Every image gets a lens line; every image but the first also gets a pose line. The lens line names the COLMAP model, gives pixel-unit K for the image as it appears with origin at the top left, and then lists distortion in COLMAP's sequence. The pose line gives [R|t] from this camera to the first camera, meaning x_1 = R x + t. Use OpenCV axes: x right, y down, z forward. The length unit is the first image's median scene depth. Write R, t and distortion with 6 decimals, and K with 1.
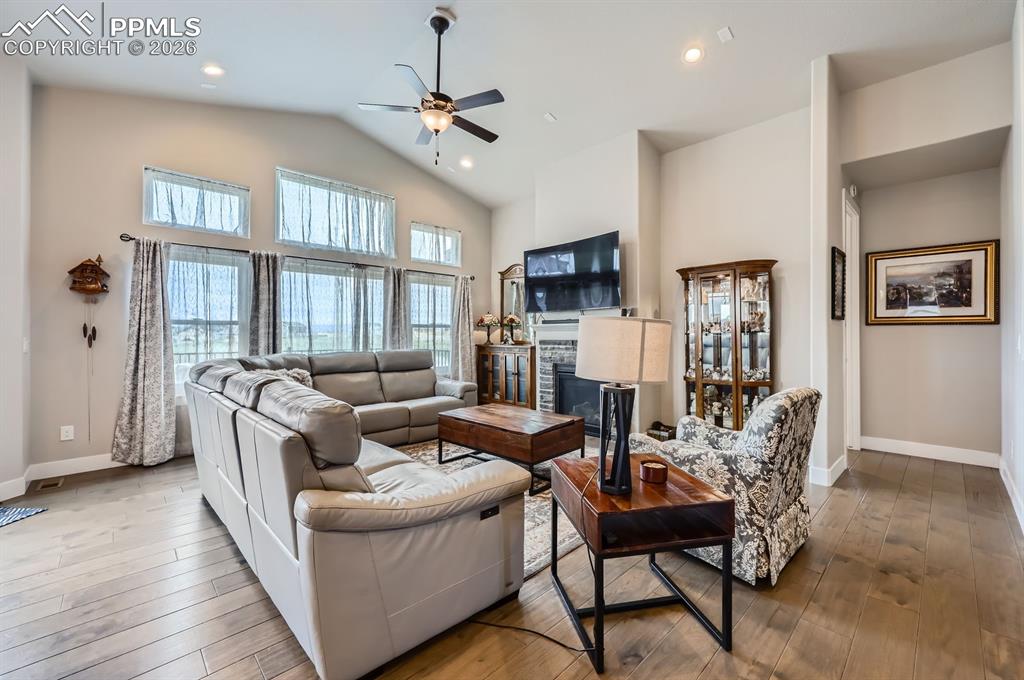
lens RADIAL K [[415.7, 0, 519.3], [0, 415.7, 336.2], [0, 0, 1]] dist [-0.001247, -0.000676]
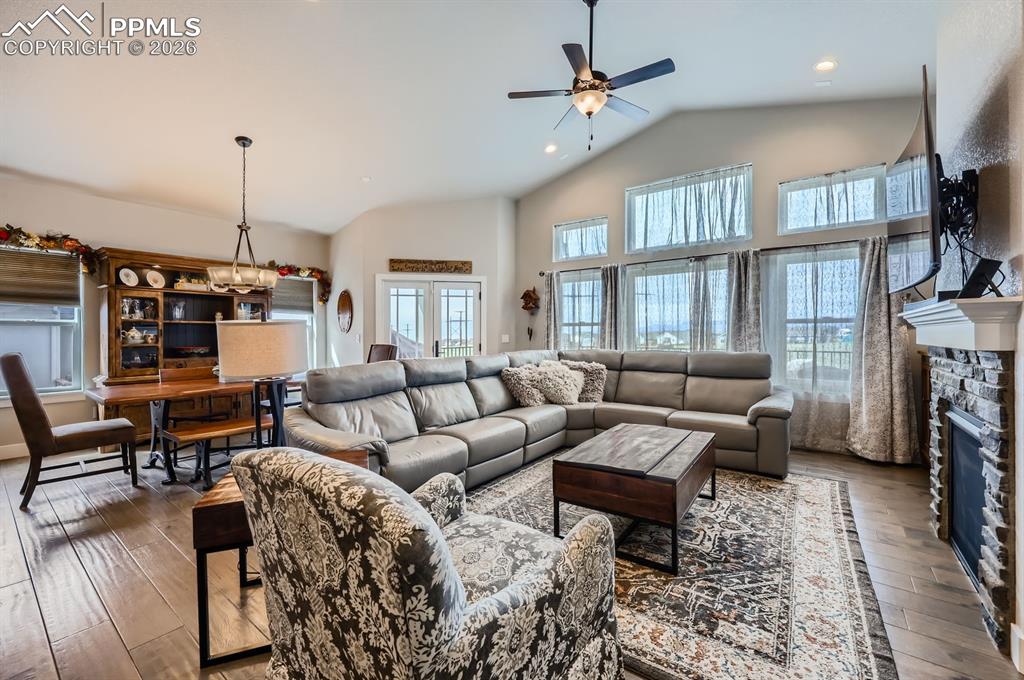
lens RADIAL K [[415.7, 0, 526.6], [0, 415.7, 335.3], [0, 0, 1]] dist [-0.001247, -0.000676]
pose [[0.175768, 0.007047, -0.984406, 0.469971], [-0.001614, 0.999975, 0.006870, -0.005628], [0.984430, 0.000381, 0.175775, 0.481607]]
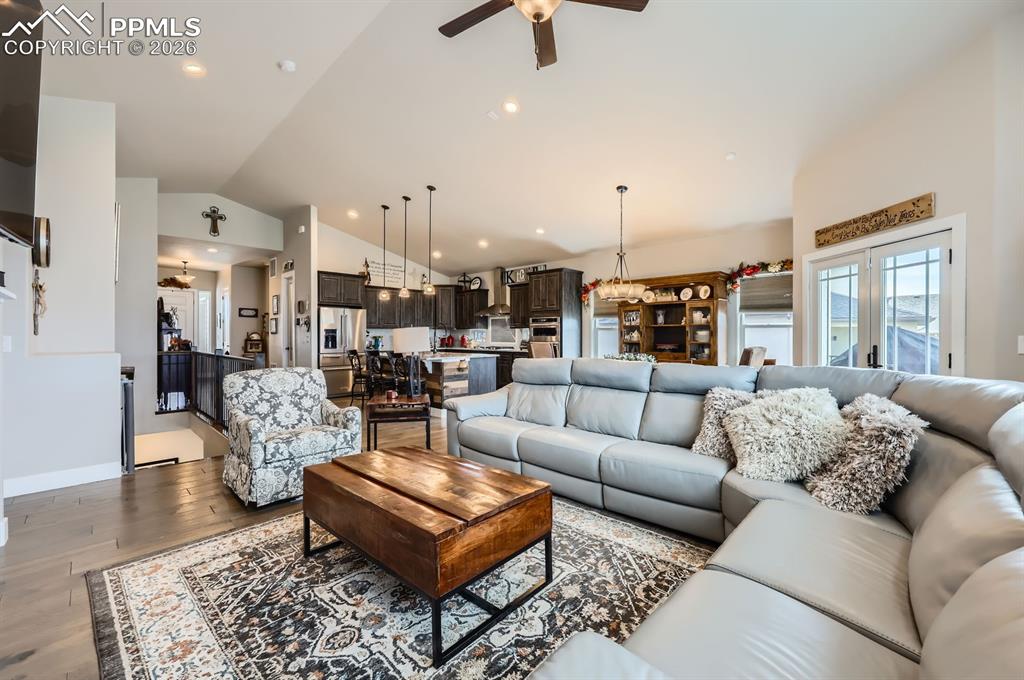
lens RADIAL K [[415.7, 0, 515.7], [0, 415.7, 336.8], [0, 0, 1]] dist [-0.001247, -0.000676]
pose [[-0.999323, 0.007342, -0.036056, -0.093476], [0.007116, 0.999954, 0.006415, -0.005059], [0.036102, 0.006155, -0.999329, 1.125056]]
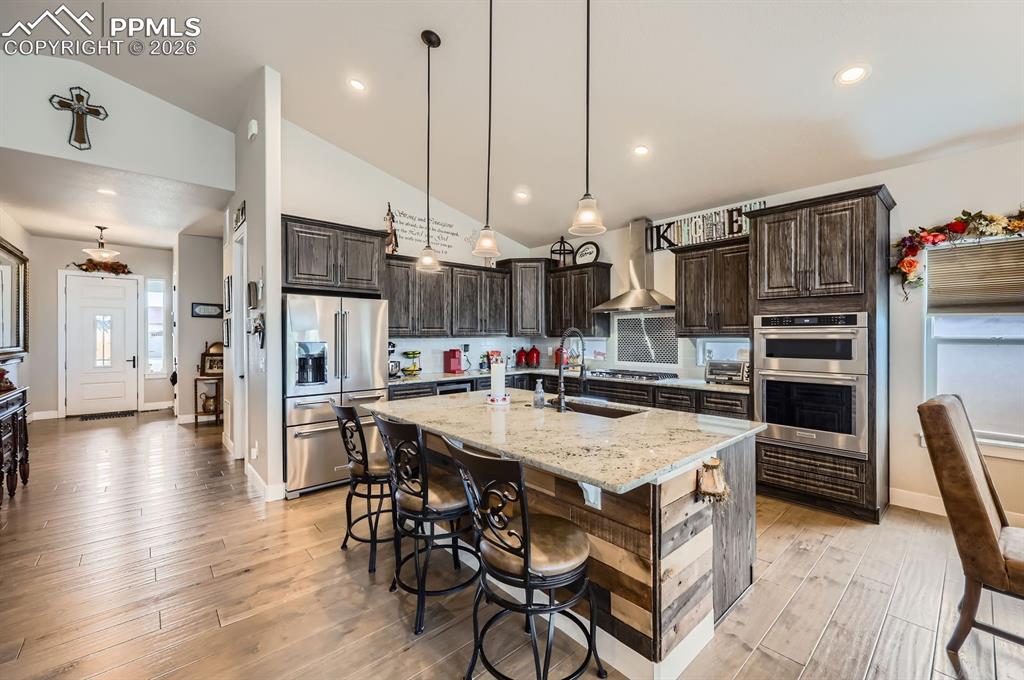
lens RADIAL K [[415.7, 0, 515.5], [0, 415.7, 335.0], [0, 0, 1]] dist [-0.001247, -0.000676]
pose [[-0.999328, 0.009466, 0.035418, 0.158250], [0.009559, 0.999951, 0.002455, -0.038597], [-0.035393, 0.002792, -0.999370, 0.274355]]
